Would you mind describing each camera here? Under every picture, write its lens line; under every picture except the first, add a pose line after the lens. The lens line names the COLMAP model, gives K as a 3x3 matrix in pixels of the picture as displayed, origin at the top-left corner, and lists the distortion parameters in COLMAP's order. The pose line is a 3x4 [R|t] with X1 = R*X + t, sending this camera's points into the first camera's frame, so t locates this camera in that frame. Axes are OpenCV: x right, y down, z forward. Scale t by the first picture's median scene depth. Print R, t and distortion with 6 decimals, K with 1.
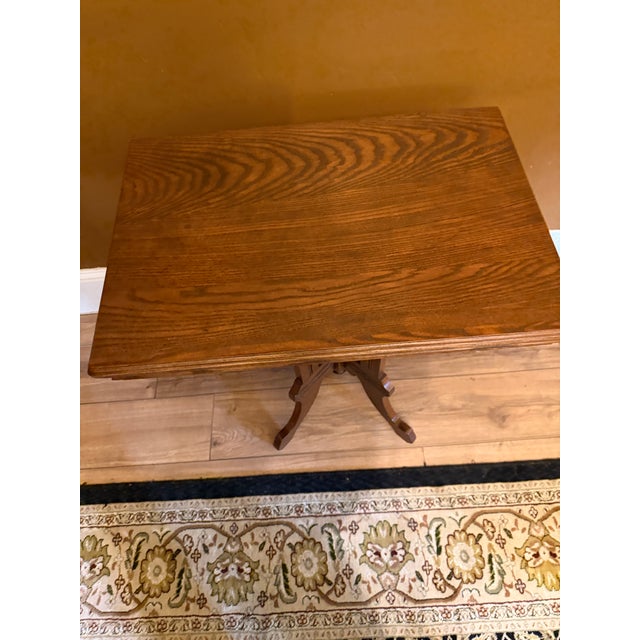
lens RADIAL K [[476.1, 0, 316.9], [0, 476.1, 322.0], [0, 0, 1]] dist [-0.002587, -0.013482]
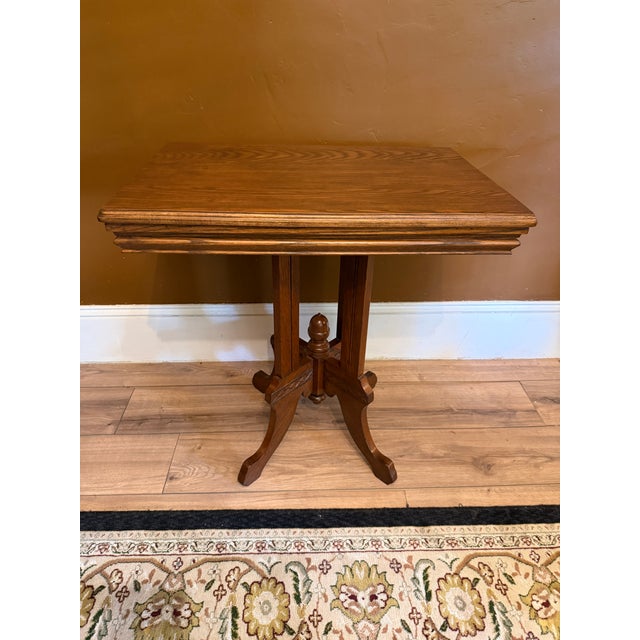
lens RADIAL K [[476.1, 0, 322.9], [0, 476.1, 310.9], [0, 0, 1]] dist [-0.002587, -0.013482]
pose [[0.995928, 0.080067, 0.041441, 0.004076], [-0.048880, 0.865776, -0.498038, 0.445673], [-0.075755, 0.493984, 0.866164, 0.066474]]
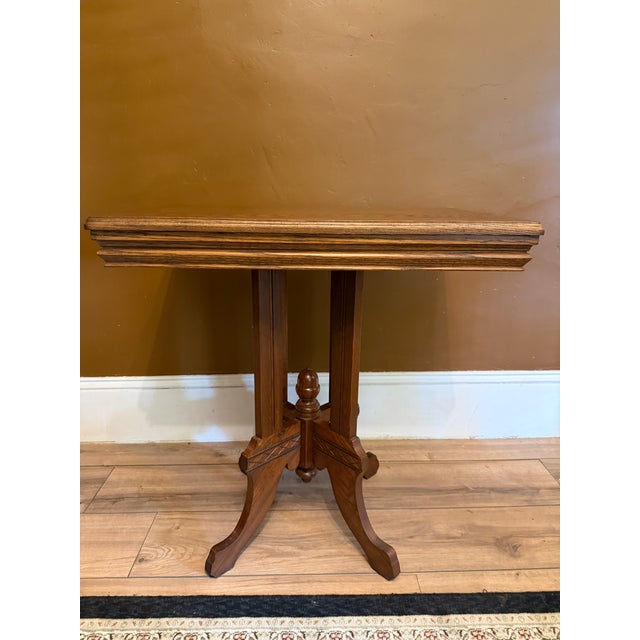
lens RADIAL K [[476.1, 0, 324.9], [0, 476.1, 306.0], [0, 0, 1]] dist [-0.002587, -0.013482]
pose [[0.997006, 0.077223, 0.003831, 0.044127], [-0.050249, 0.684811, -0.726987, 0.551068], [-0.058764, 0.724618, 0.686641, 0.192483]]
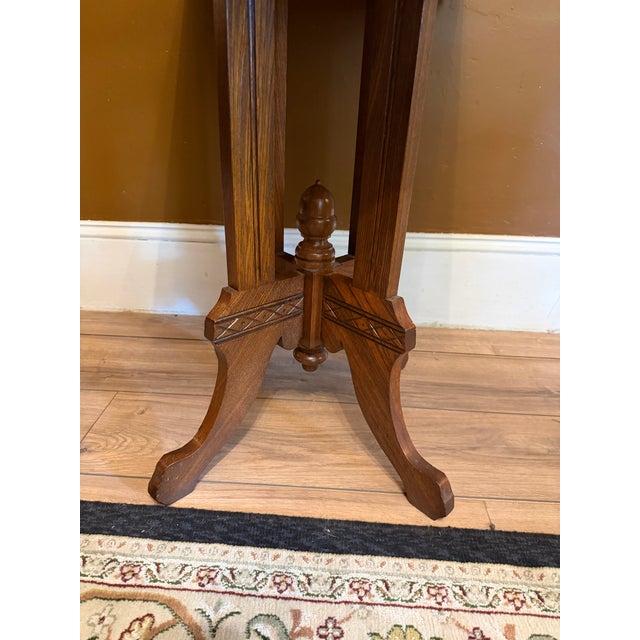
lens RADIAL K [[471.2, 0, 321.3], [0, 471.2, 322.3], [0, 0, 1]] dist [0.000287, -0.022373]
pose [[0.990213, 0.134972, -0.035494, 0.047991], [-0.130737, 0.808108, -0.574342, 0.436594], [-0.048837, 0.573361, 0.817846, 0.522593]]
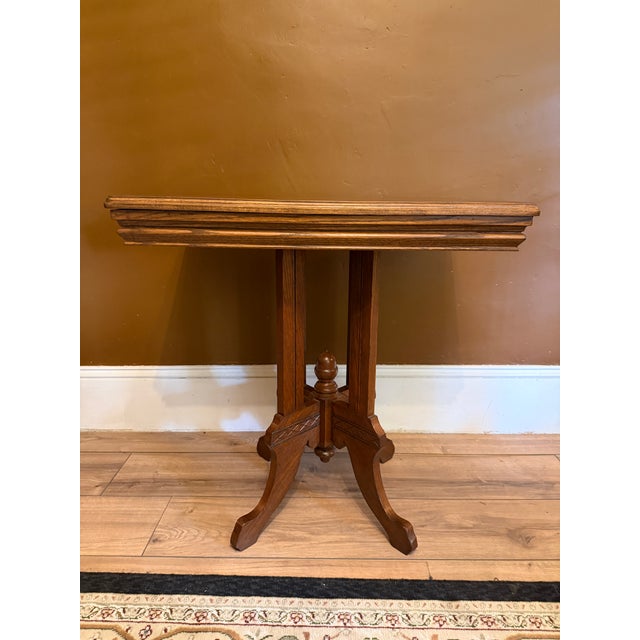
lens RADIAL K [[476.1, 0, 325.0], [0, 476.1, 308.4], [0, 0, 1]] dist [-0.002587, -0.013482]
pose [[0.995666, 0.086190, -0.034934, 0.056414], [-0.084330, 0.678338, -0.729895, 0.579198], [-0.039213, 0.729677, 0.682666, 0.211800]]
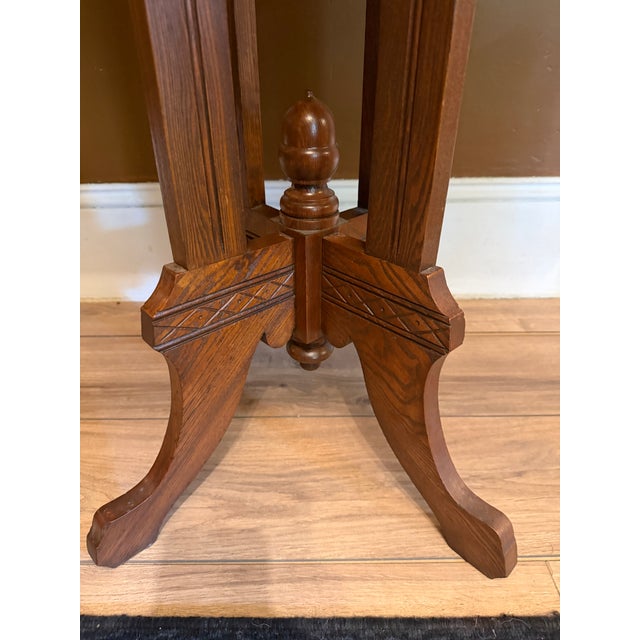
lens RADIAL K [[471.2, 0, 326.6], [0, 471.2, 330.7], [0, 0, 1]] dist [0.000287, -0.022373]
pose [[0.997000, 0.076800, 0.009660, 0.046831], [-0.062346, 0.870711, -0.487828, 0.307536], [-0.045877, 0.485762, 0.872886, 0.653419]]
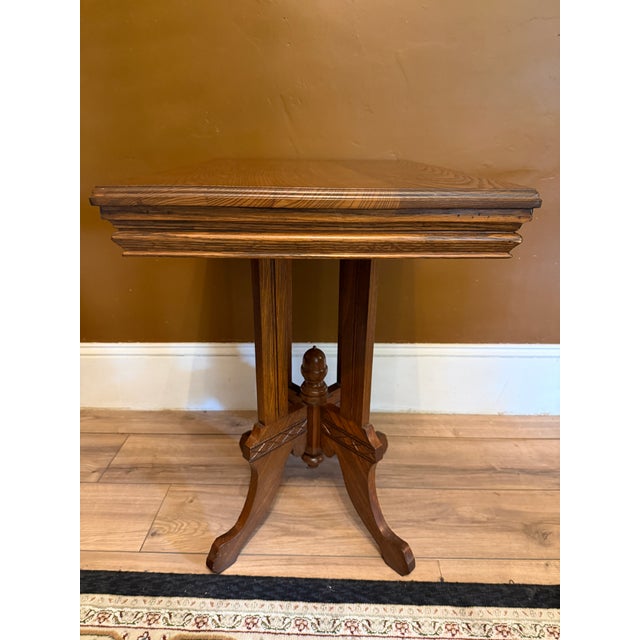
lens RADIAL K [[476.1, 0, 323.1], [0, 476.1, 312.6], [0, 0, 1]] dist [-0.002587, -0.013482]
pose [[0.994919, 0.092394, -0.040003, 0.046688], [-0.096047, 0.751826, -0.652328, 0.487168], [-0.030196, 0.652856, 0.756880, 0.232633]]
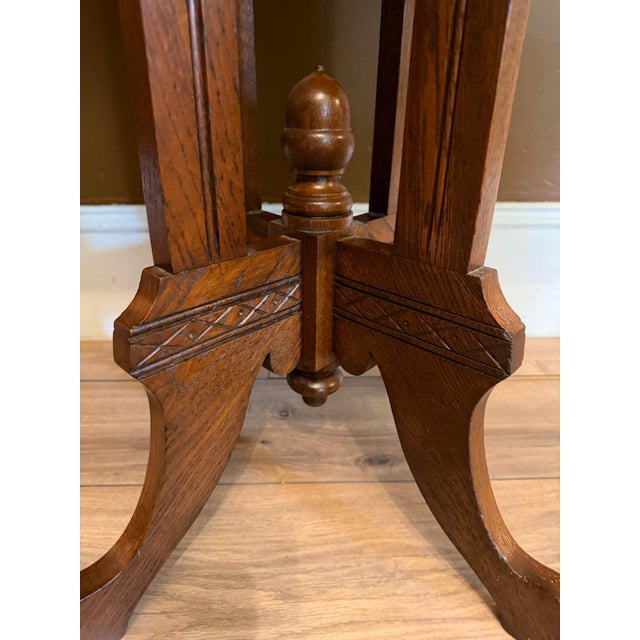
lens RADIAL K [[474.2, 0, 323.6], [0, 474.2, 328.9], [0, 0, 1]] dist [-0.045004, 0.009025]
pose [[0.996501, 0.078529, 0.028604, 0.041649], [-0.048434, 0.821533, -0.568100, 0.264203], [-0.068111, 0.564727, 0.822463, 0.728908]]
